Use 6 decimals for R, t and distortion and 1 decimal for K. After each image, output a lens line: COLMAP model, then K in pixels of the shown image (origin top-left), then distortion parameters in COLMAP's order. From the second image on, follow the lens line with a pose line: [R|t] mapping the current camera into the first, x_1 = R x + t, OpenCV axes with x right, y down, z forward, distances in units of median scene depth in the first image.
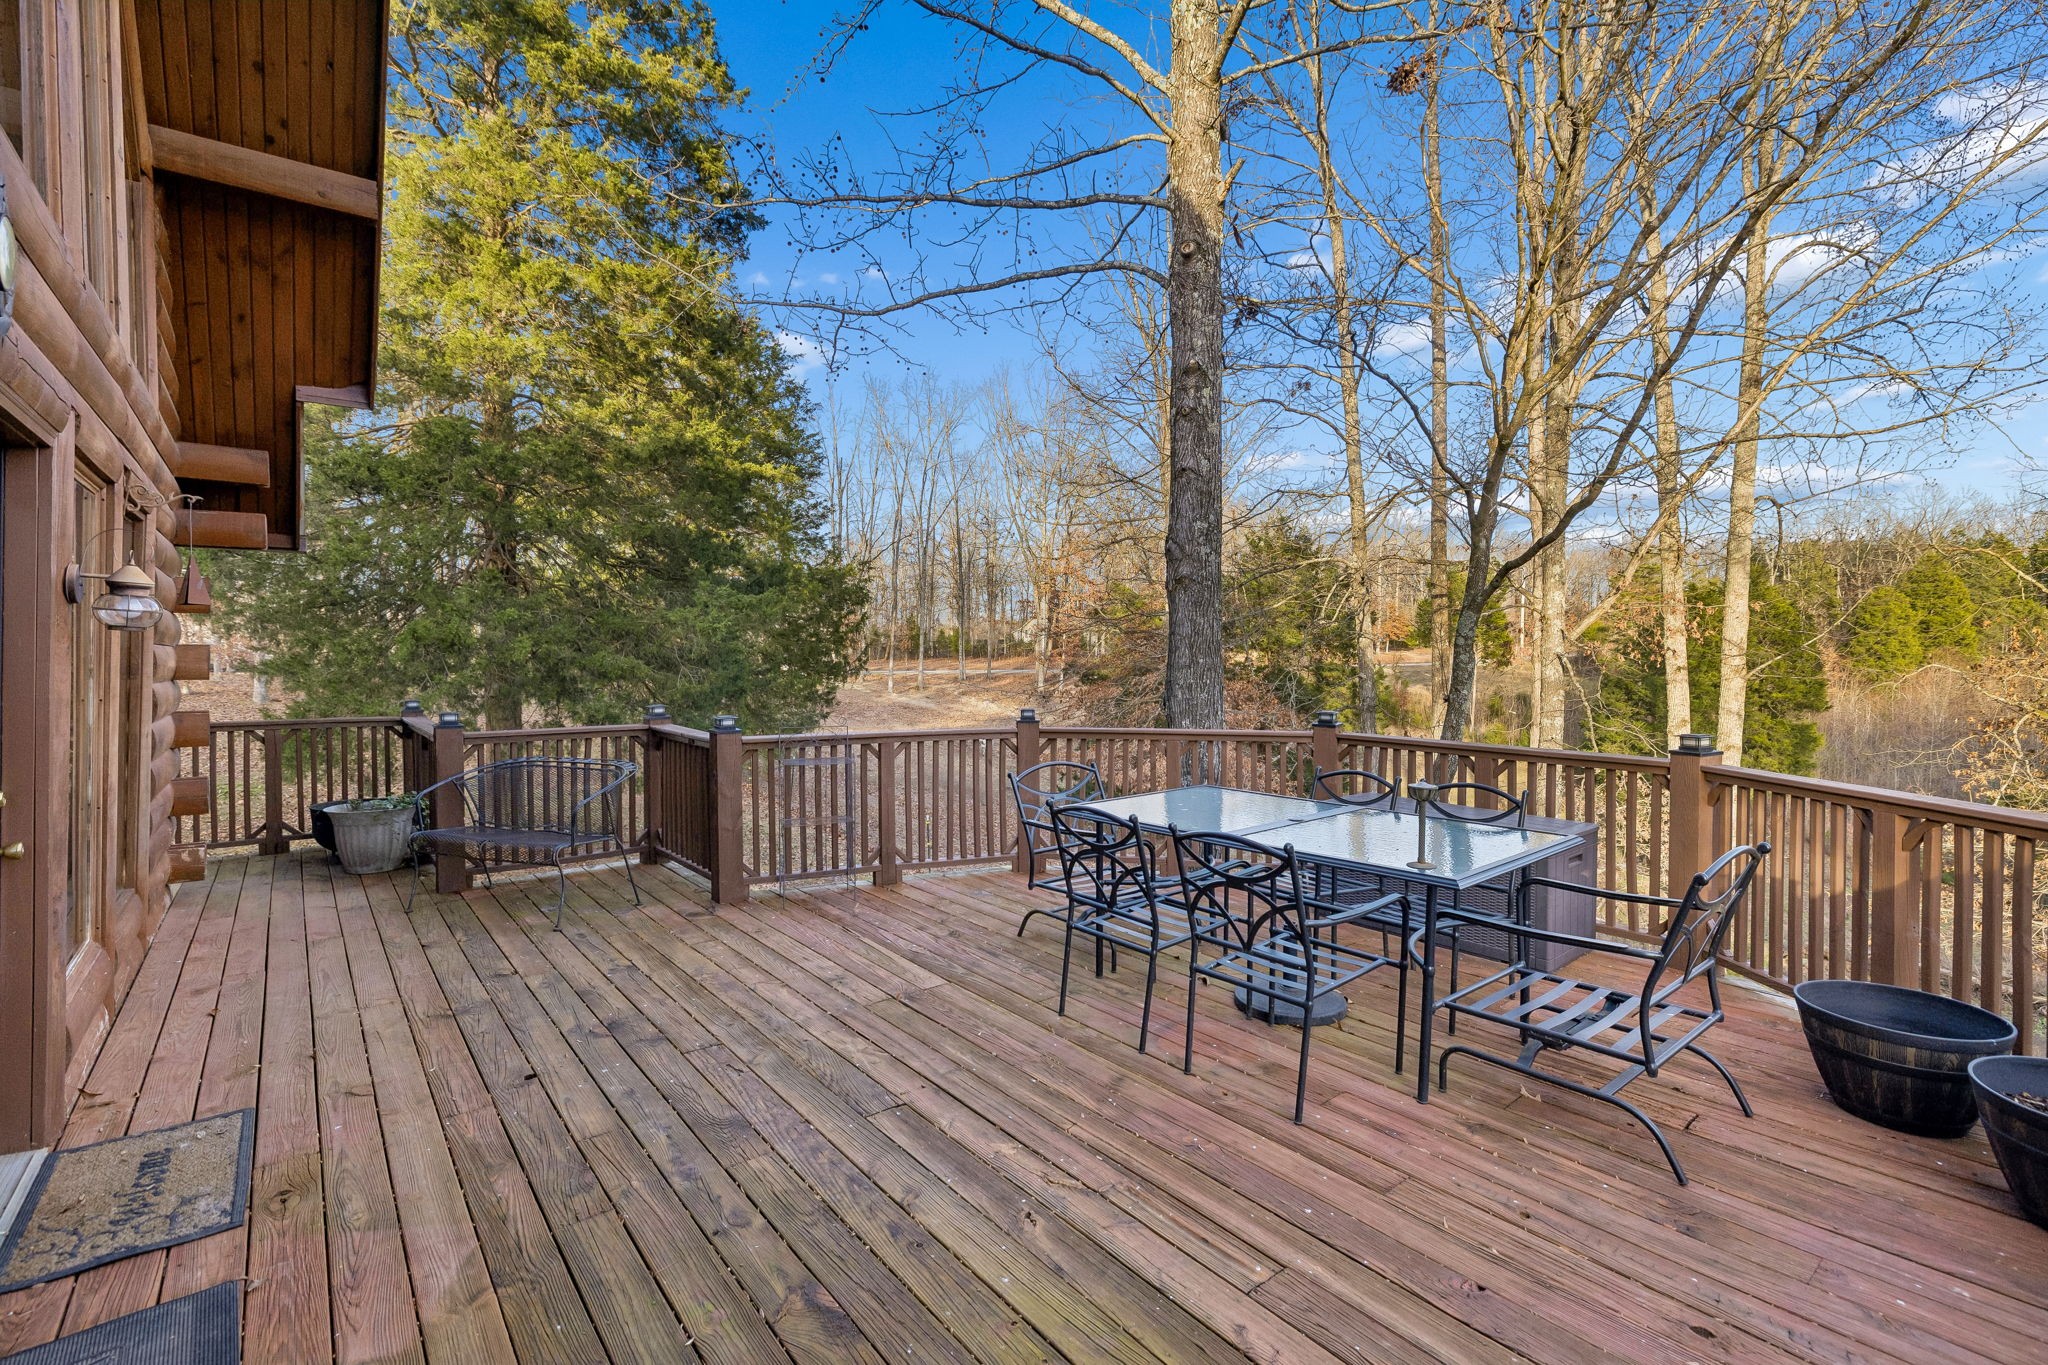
lens RADIAL K [[889.5, 0, 1083.0], [0, 889.5, 671.4], [0, 0, 1]] dist [-0.003256, -0.000367]
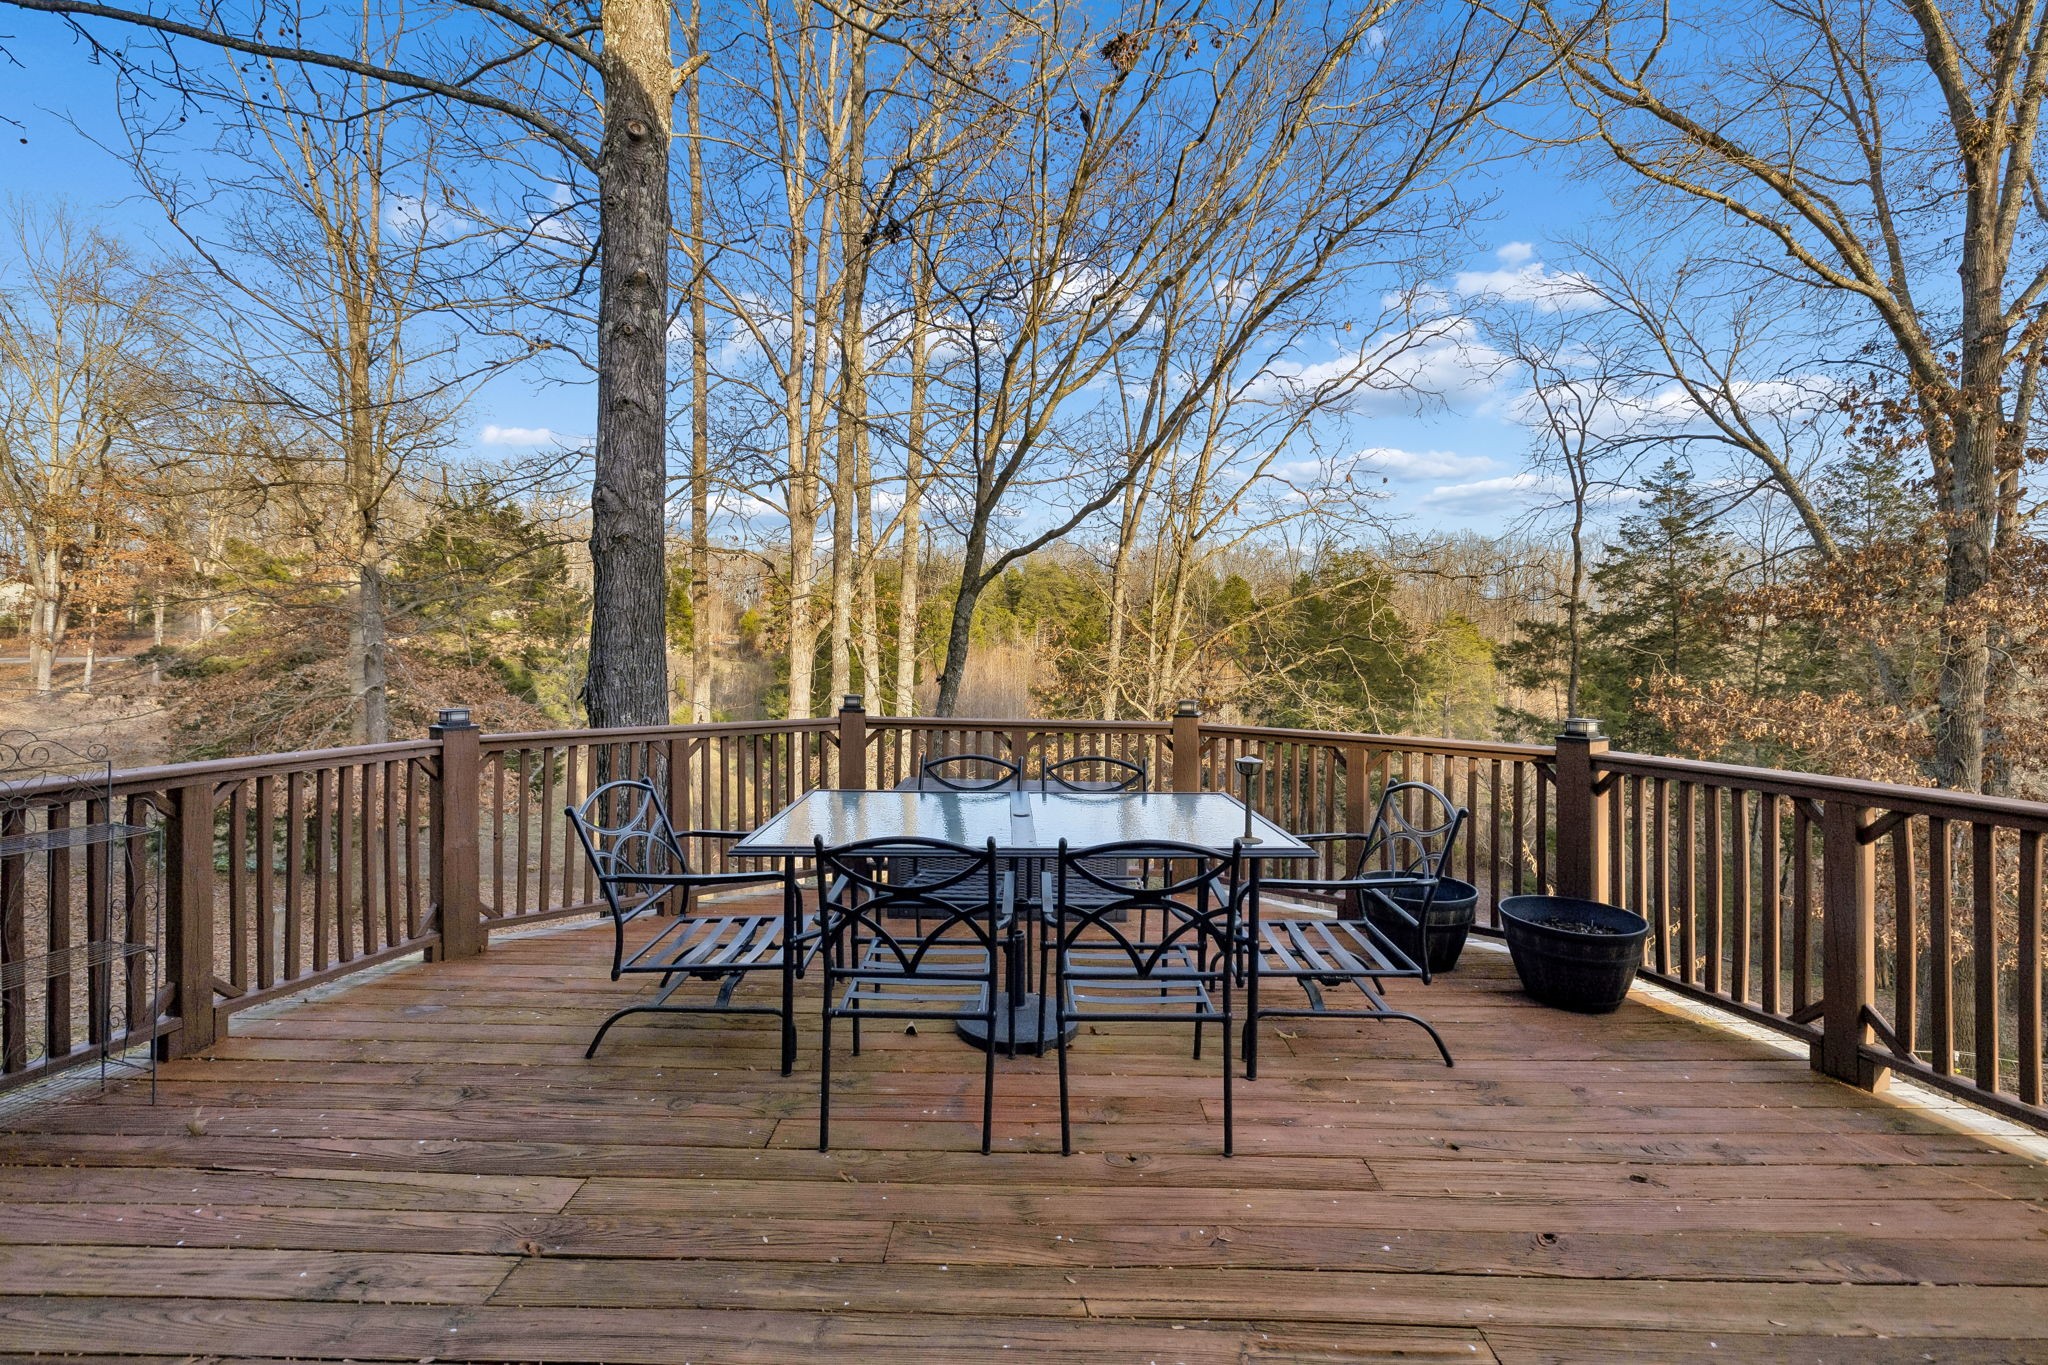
lens RADIAL K [[837.3, 0, 1029.4], [0, 837.3, 649.2], [0, 0, 1]] dist [0.000414, 0.000464]
pose [[0.675849, 0.001265, 0.737039, -0.200050], [0.005794, 0.999959, -0.007029, 0.003582], [-0.737017, 0.009021, 0.675814, 0.227281]]
